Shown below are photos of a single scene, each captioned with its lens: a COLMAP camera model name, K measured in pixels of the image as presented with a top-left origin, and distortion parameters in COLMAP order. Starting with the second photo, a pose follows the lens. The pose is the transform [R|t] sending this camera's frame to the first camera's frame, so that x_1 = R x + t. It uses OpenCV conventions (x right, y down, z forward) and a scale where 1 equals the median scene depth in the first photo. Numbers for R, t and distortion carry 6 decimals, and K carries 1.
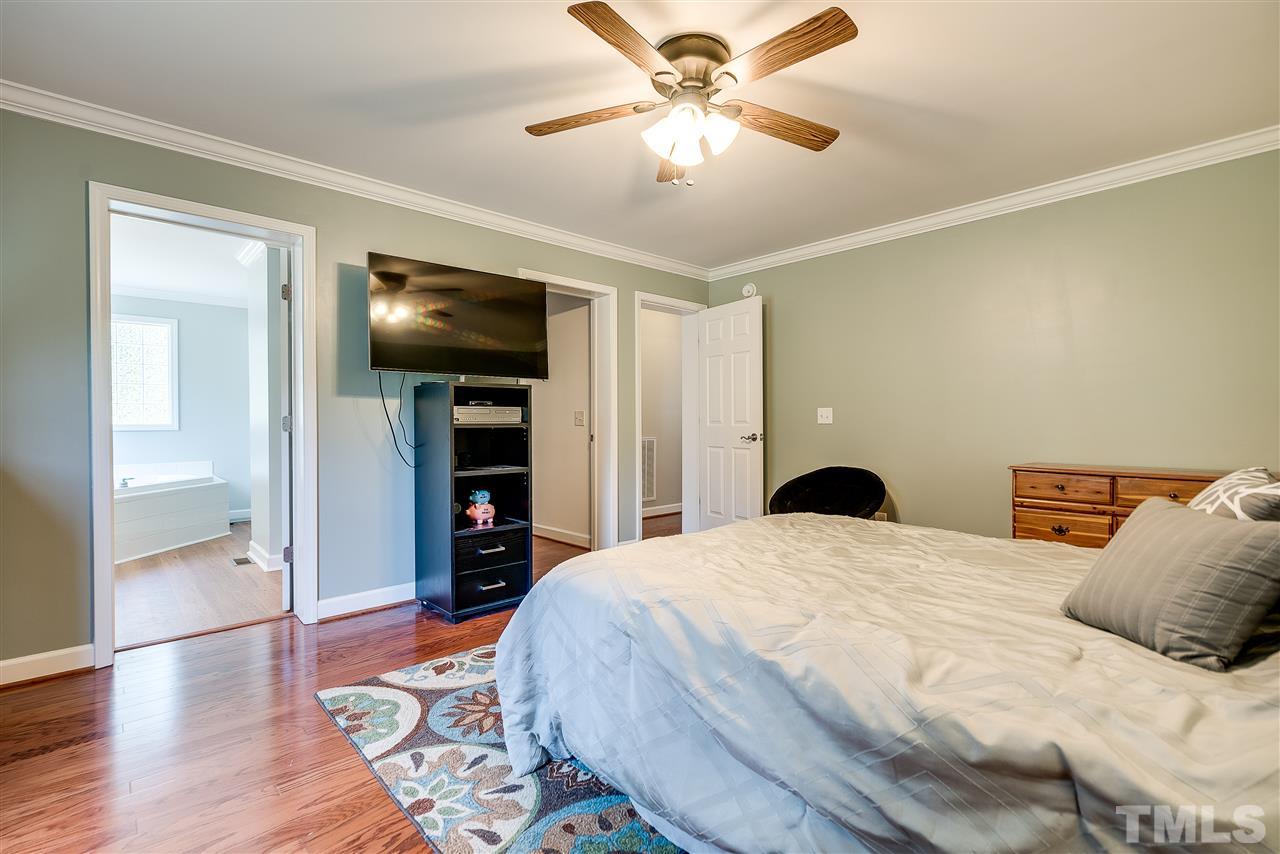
lens RADIAL K [[578.7, 0, 633.8], [0, 578.7, 425.8], [0, 0, 1]] dist [-0.000724, 0.001235]
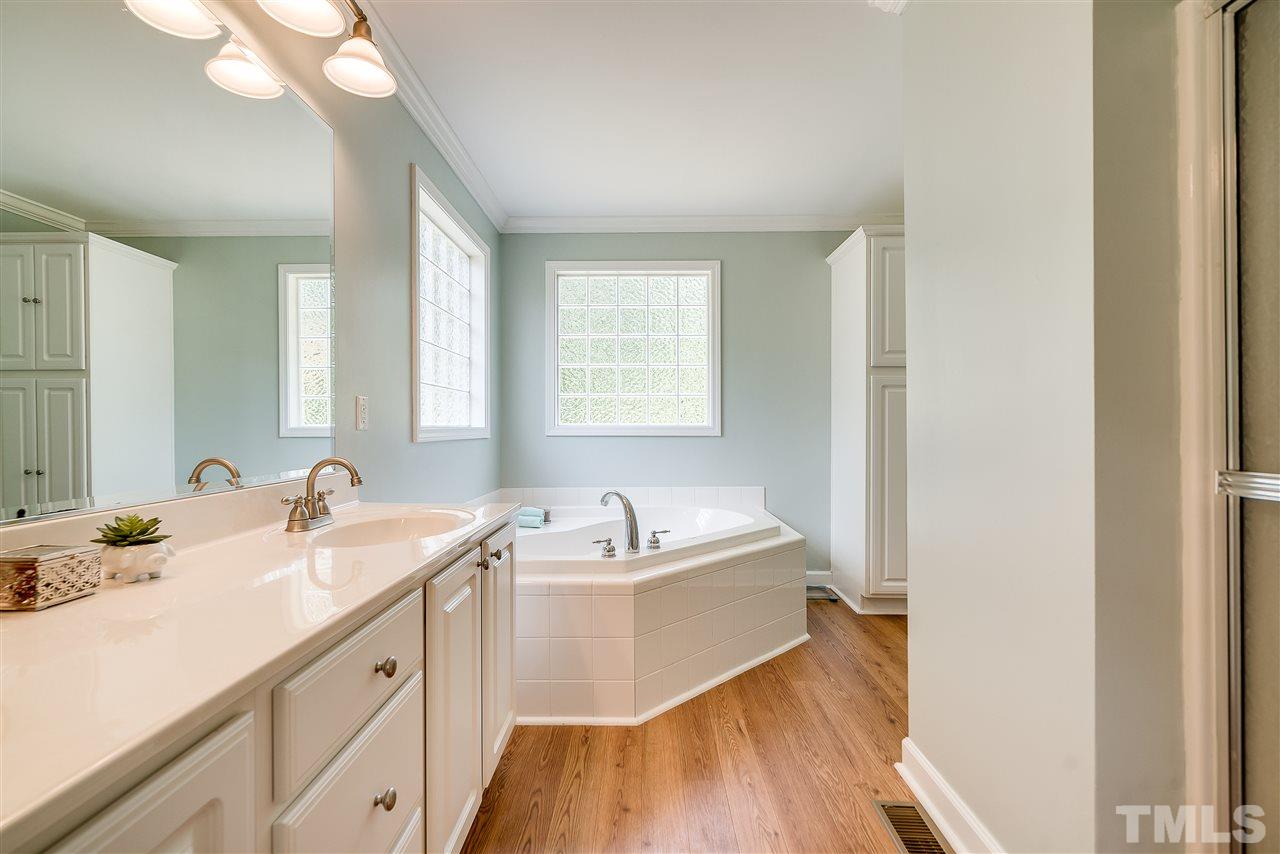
lens RADIAL K [[578.7, 0, 633.8], [0, 578.7, 425.8], [0, 0, 1]] dist [-0.000724, 0.001235]
pose [[0.726661, 0.003599, -0.686987, -0.431916], [-0.006751, 0.999975, -0.001902, -0.001793], [0.686963, 0.006020, 0.726668, 0.489920]]
